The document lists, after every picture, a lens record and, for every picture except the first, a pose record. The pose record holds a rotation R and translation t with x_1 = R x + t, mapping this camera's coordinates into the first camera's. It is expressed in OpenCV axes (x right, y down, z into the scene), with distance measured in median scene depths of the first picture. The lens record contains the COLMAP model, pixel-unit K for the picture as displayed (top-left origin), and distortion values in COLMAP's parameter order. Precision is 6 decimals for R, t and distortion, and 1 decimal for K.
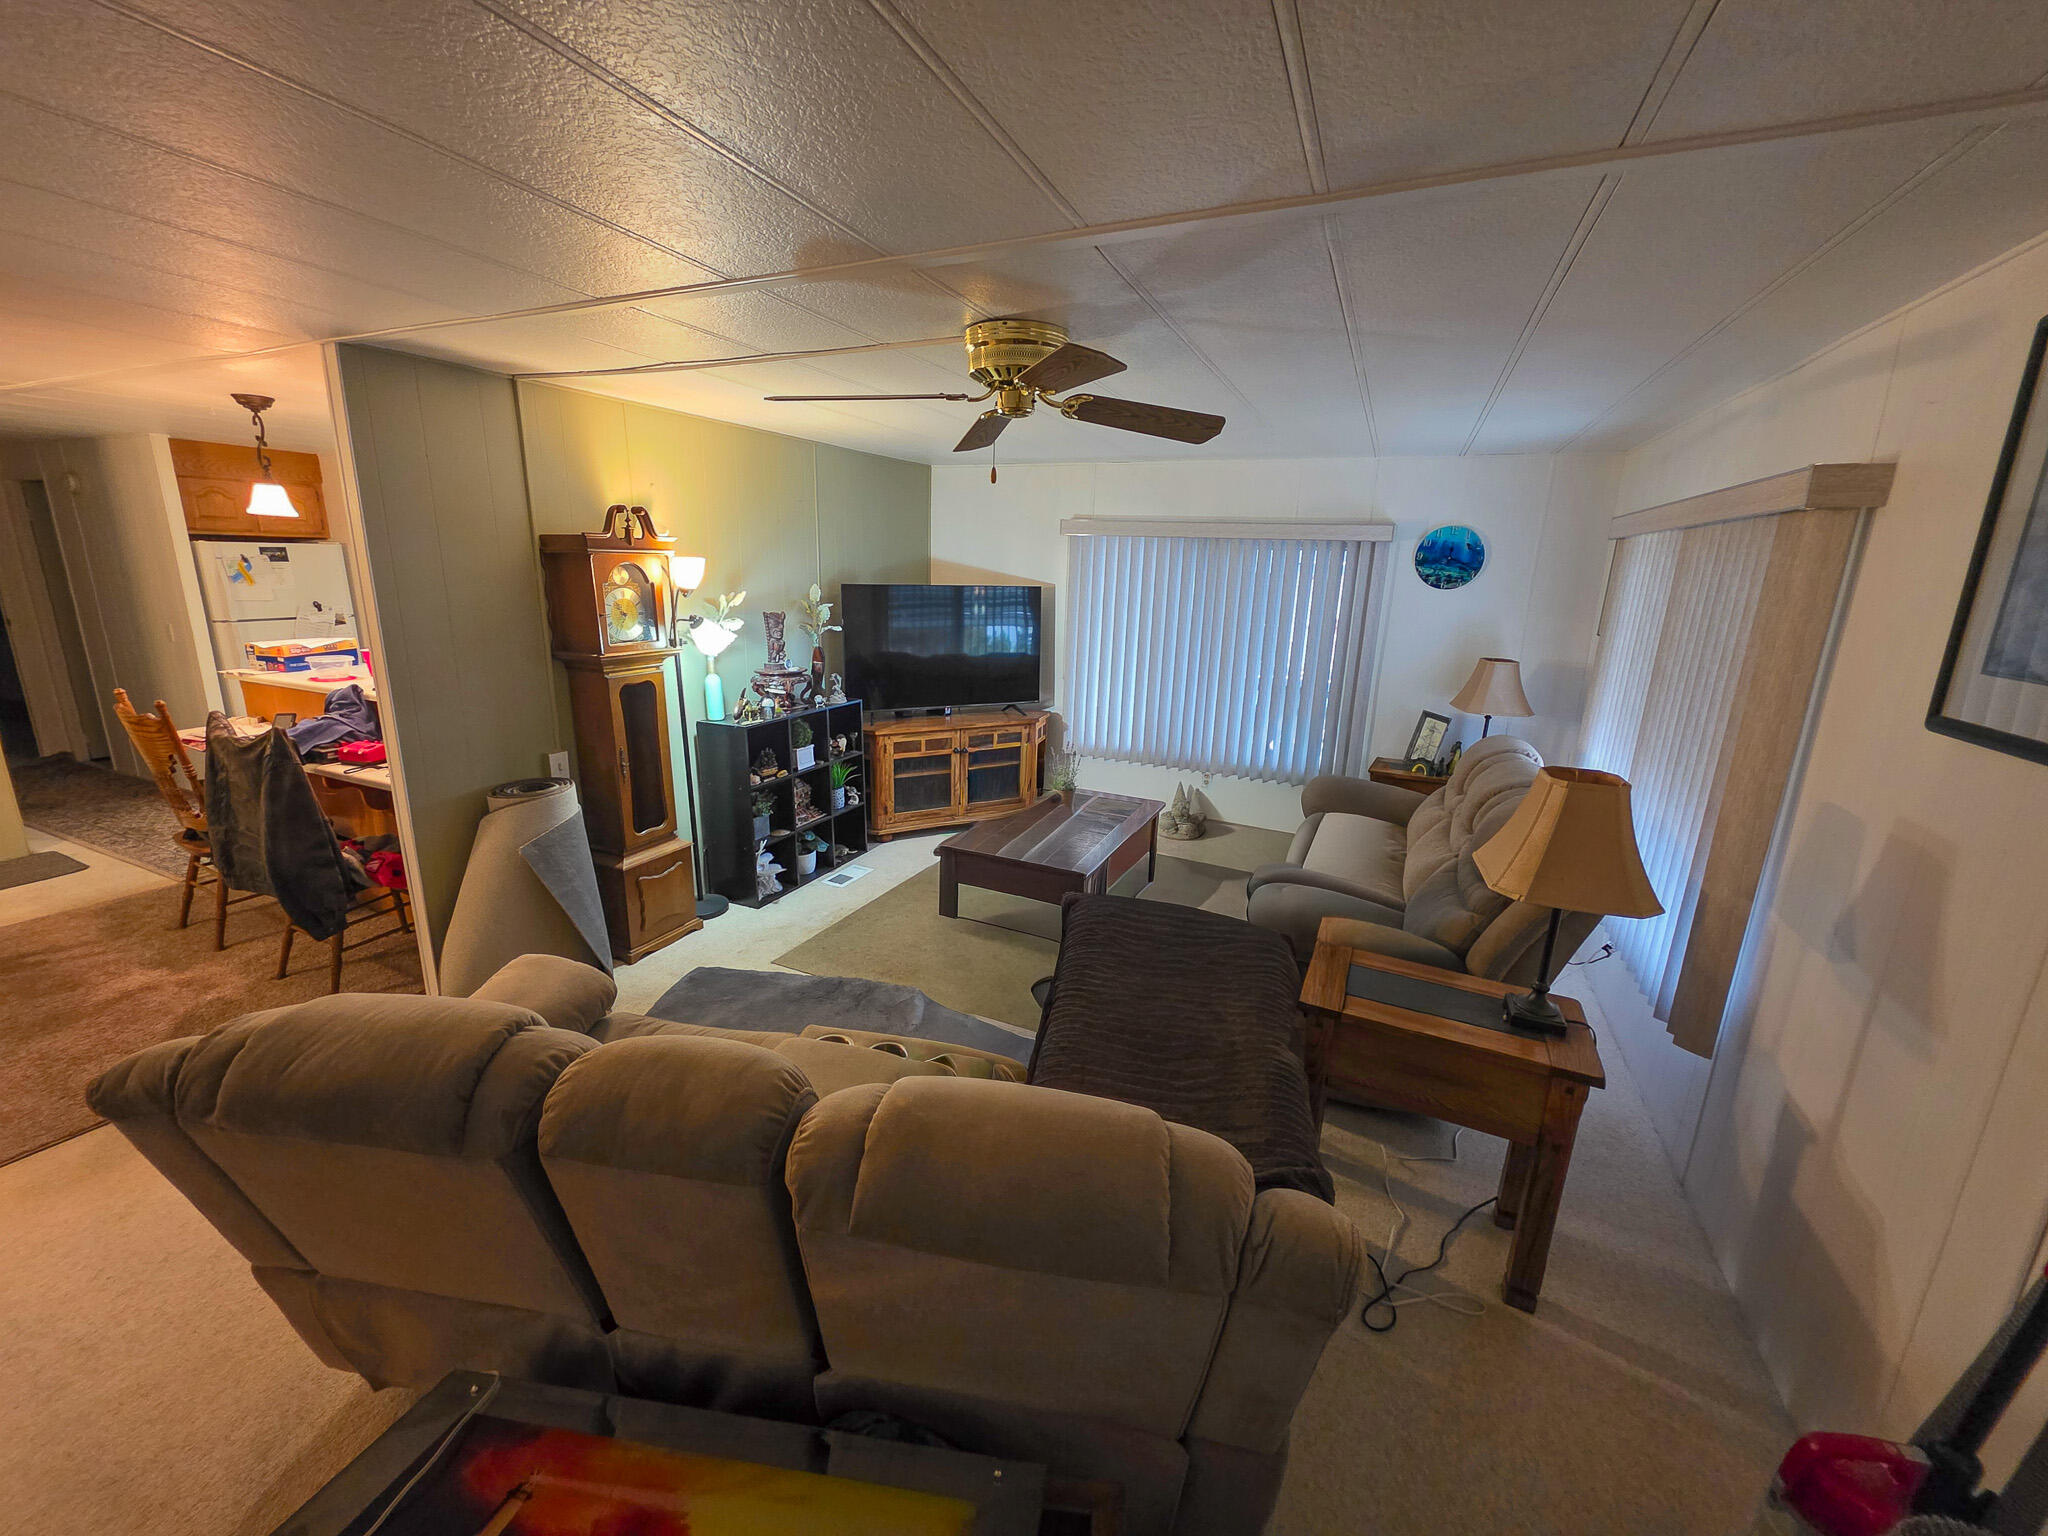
lens RADIAL K [[817.6, 0, 998.3], [0, 817.6, 763.2], [0, 0, 1]] dist [0.000270, 0.000004]
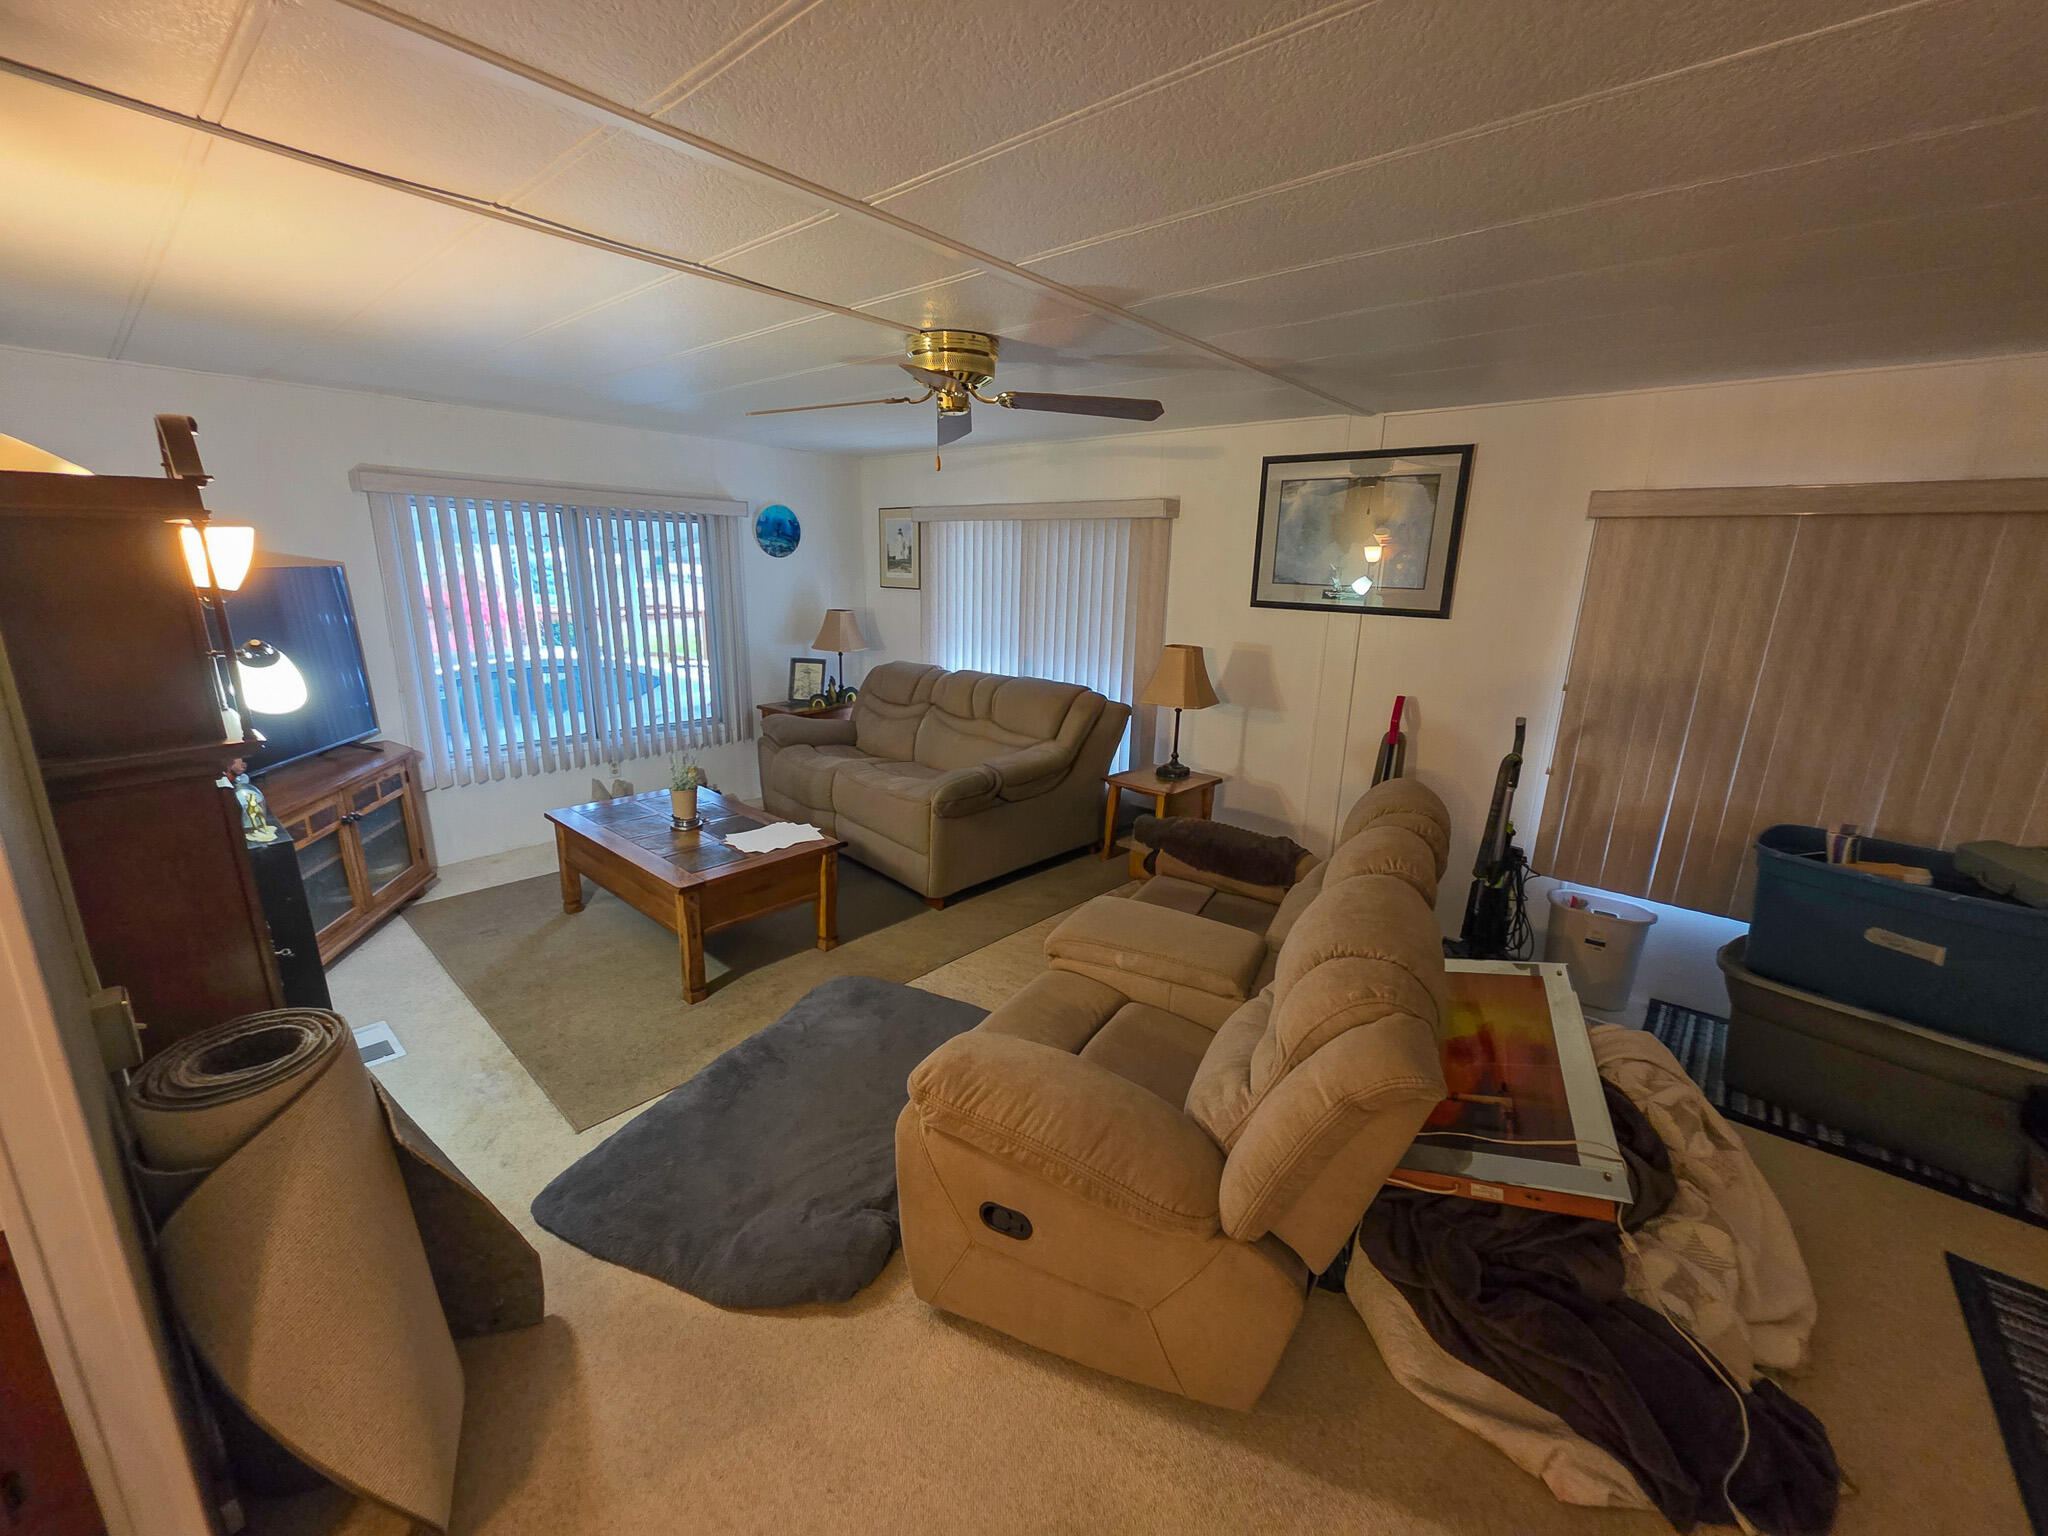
lens RADIAL K [[836.6, 0, 1024.0], [0, 836.6, 768.0], [0, 0, 1]] dist [0.000960, 0.000076]
pose [[0.279382, -0.256281, 0.925347, -0.585230], [0.216529, 0.955713, 0.199316, -0.083094], [-0.935447, 0.144679, 0.322501, 0.305631]]
